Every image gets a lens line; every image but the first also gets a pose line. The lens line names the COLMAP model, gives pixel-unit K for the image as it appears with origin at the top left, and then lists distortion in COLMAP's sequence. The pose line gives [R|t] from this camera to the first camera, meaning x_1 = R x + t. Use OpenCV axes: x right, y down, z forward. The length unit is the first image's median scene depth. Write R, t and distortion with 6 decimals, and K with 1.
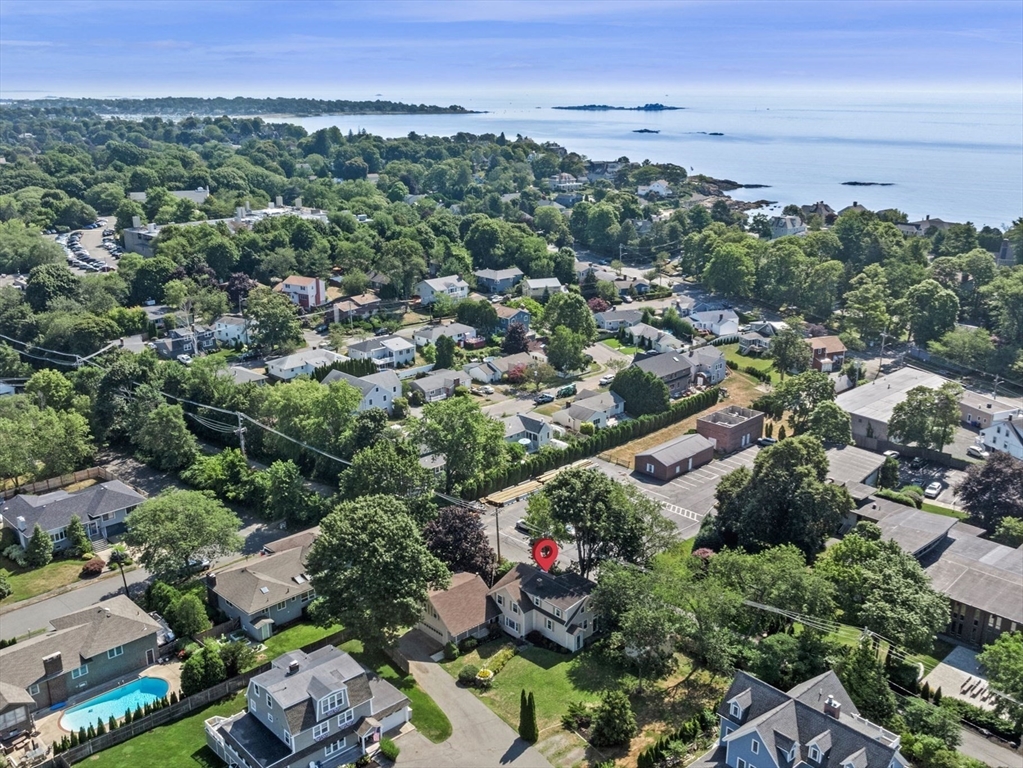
lens RADIAL K [[956.4, 0, 519.2], [0, 956.4, 383.9], [0, 0, 1]] dist [-0.007072, -0.012010]
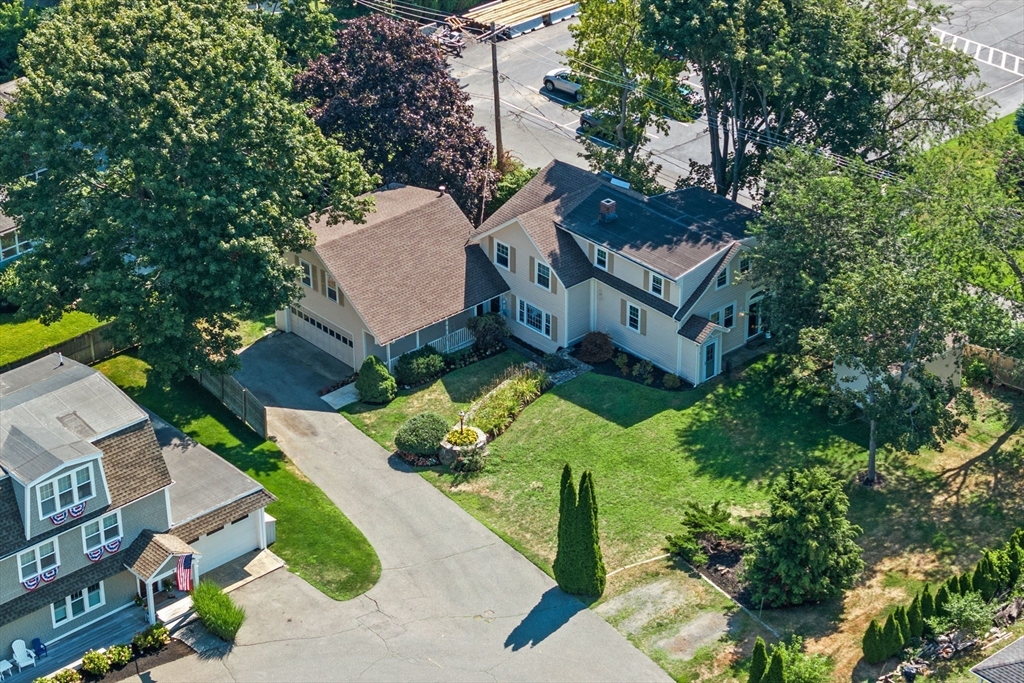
lens RADIAL K [[2368.1, 0, 512.0], [0, 2368.1, 341.5], [0, 0, 1]] dist [-0.082244, 0.121999]
pose [[0.999925, 0.001939, -0.012102, -0.005464], [0.000651, 0.977601, 0.210465, 0.066128], [0.012239, -0.210457, 0.977526, 0.081801]]
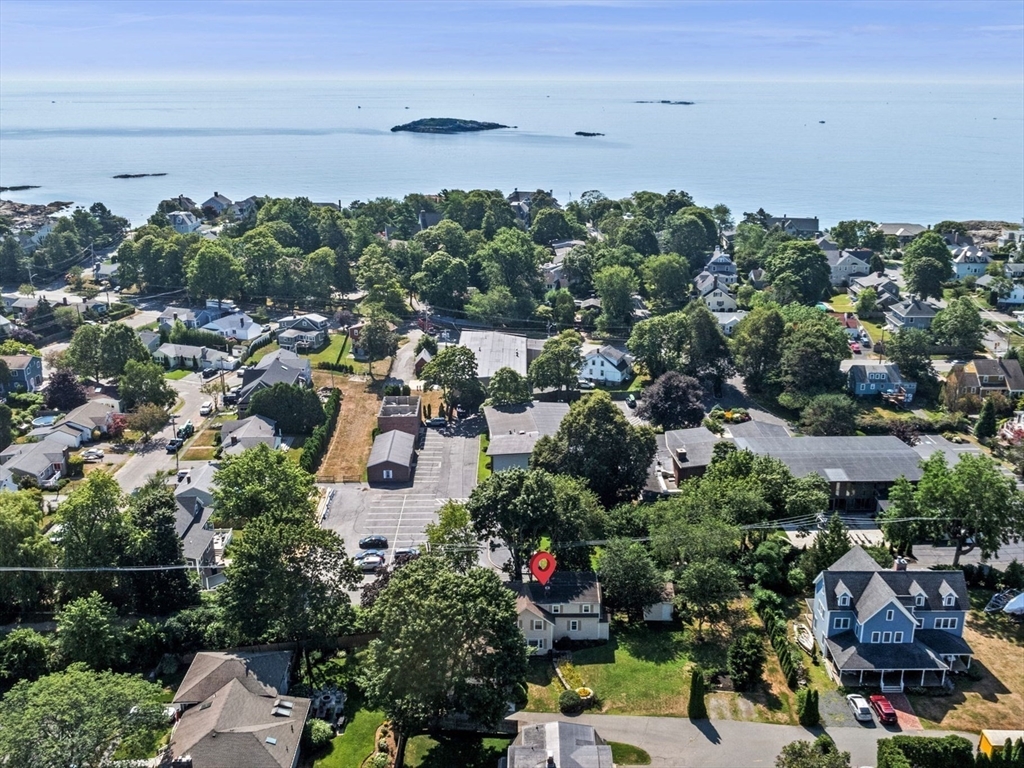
lens RADIAL K [[957.4, 0, 519.7], [0, 957.4, 383.9], [0, 0, 1]] dist [-0.007072, -0.012010]
pose [[0.677091, -0.222326, 0.701512, -0.677409], [0.214388, 0.971516, 0.100972, -0.109678], [-0.703978, 0.082029, 0.705468, 0.330556]]
